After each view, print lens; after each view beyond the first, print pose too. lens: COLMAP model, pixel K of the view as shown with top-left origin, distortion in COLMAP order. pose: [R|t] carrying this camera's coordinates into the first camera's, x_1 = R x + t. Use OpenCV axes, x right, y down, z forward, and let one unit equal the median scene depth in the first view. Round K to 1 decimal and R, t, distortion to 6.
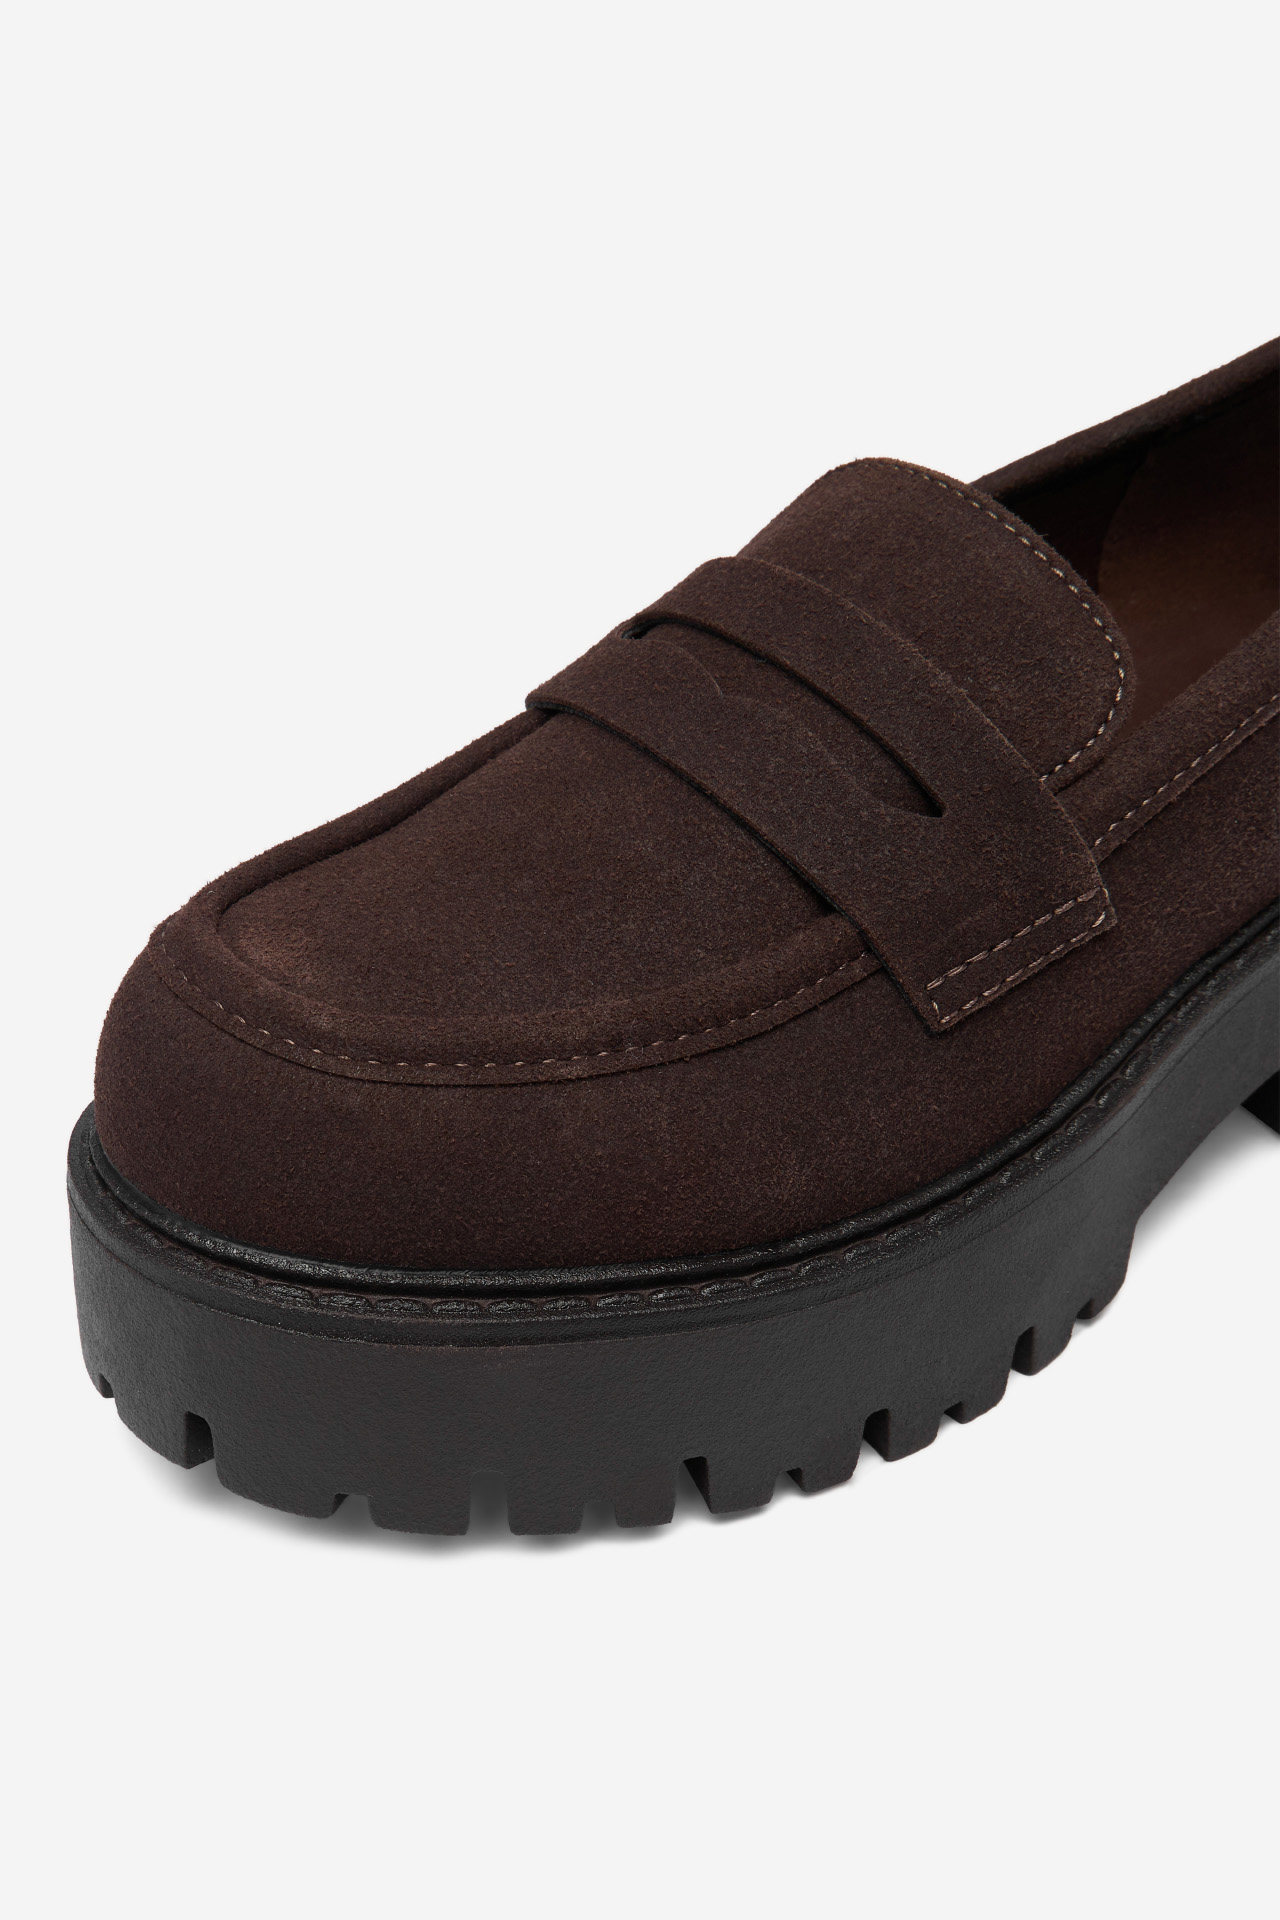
lens RADIAL K [[1854.9, 0, 508.3], [0, 1854.9, 959.4], [0, 0, 1]] dist [0.006694, 0.002161]
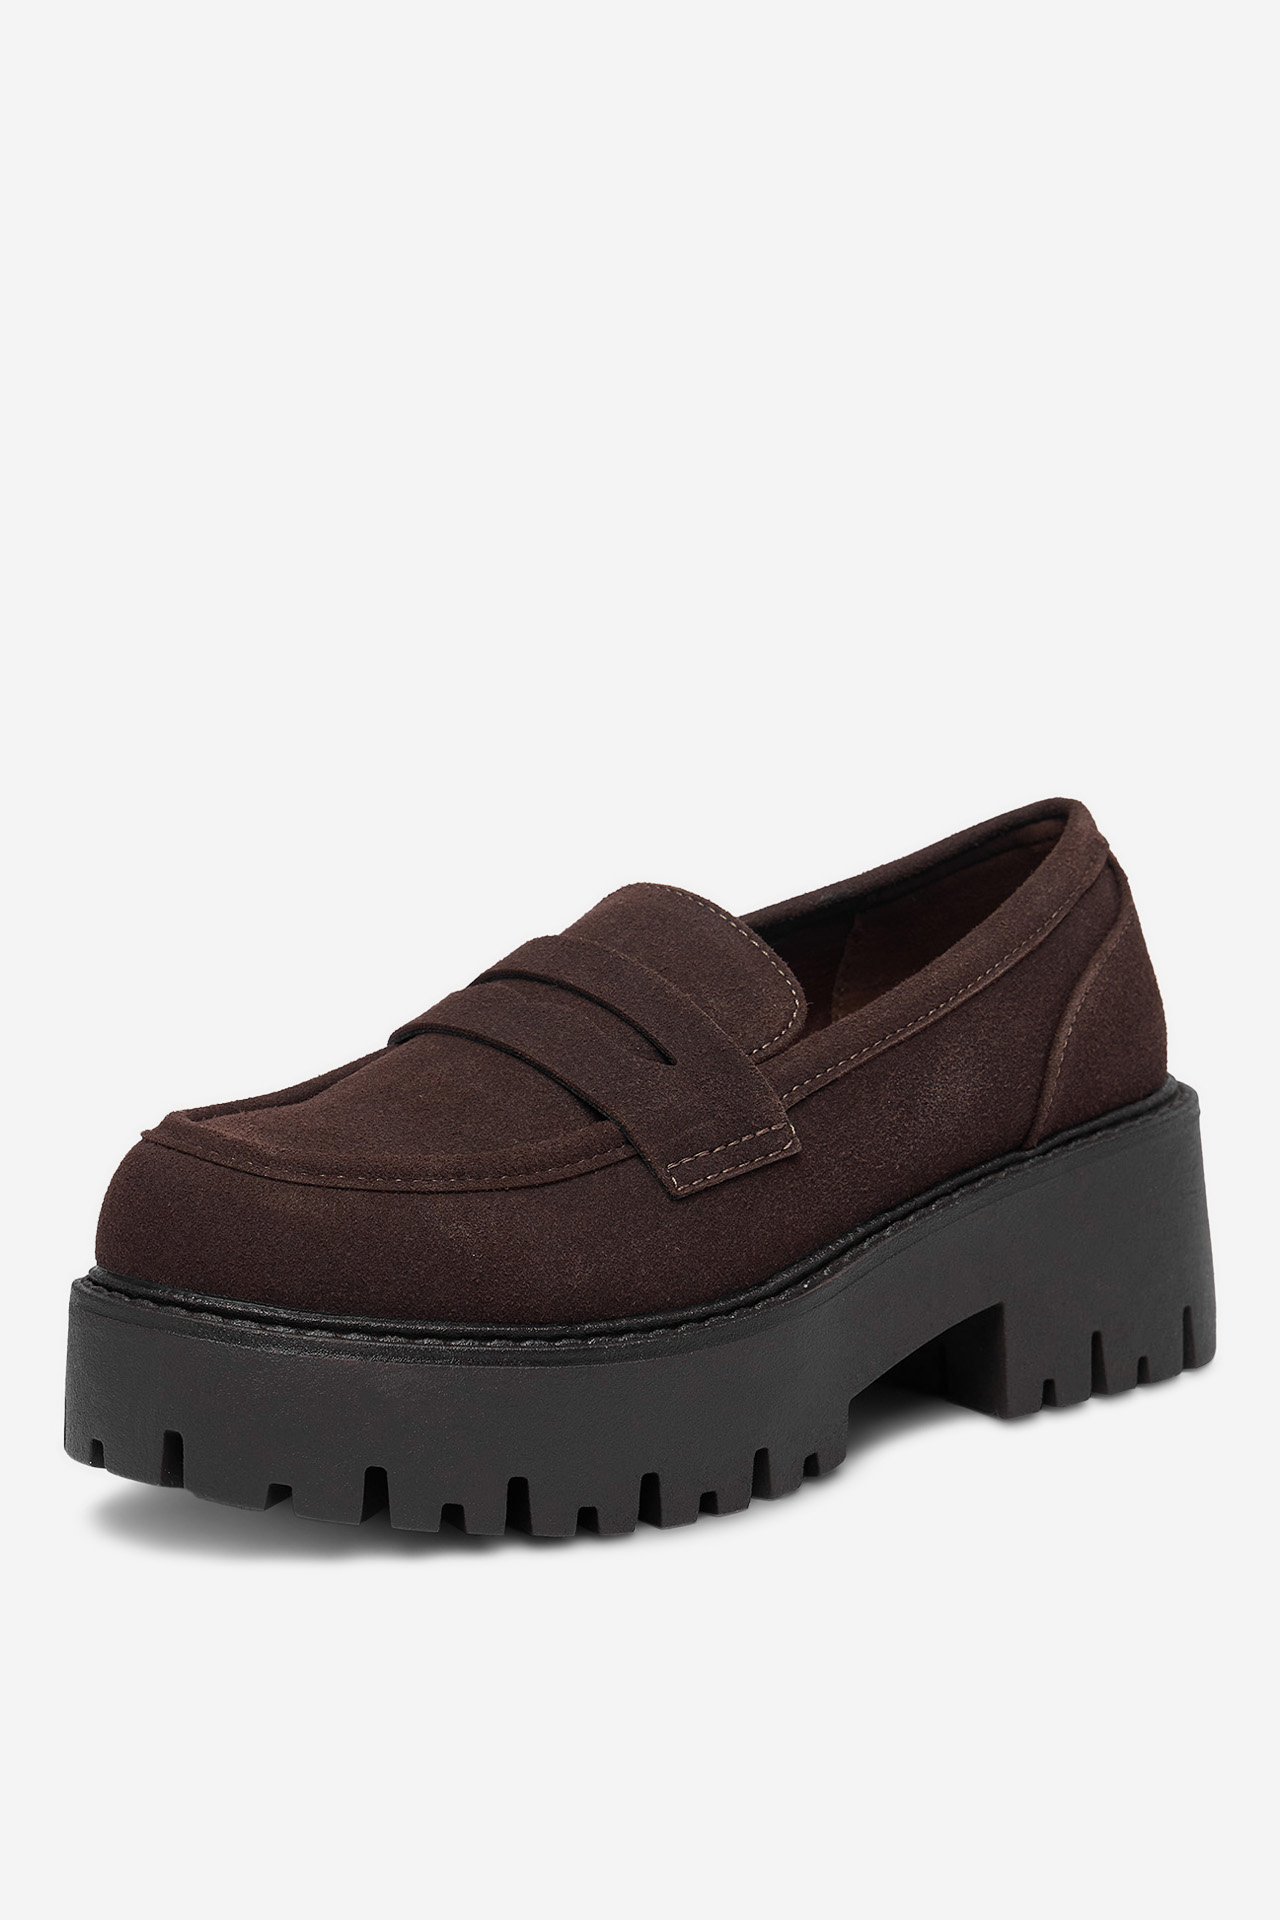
lens RADIAL K [[4434.8, 0, 640.0], [0, 4434.8, 960.0], [0, 0, 1]] dist [0.026607, -0.021821]
pose [[0.993779, 0.016585, 0.110133, -0.190432], [0.032403, 0.903021, -0.428373, 1.382919], [-0.106557, 0.429276, 0.896865, -2.251812]]
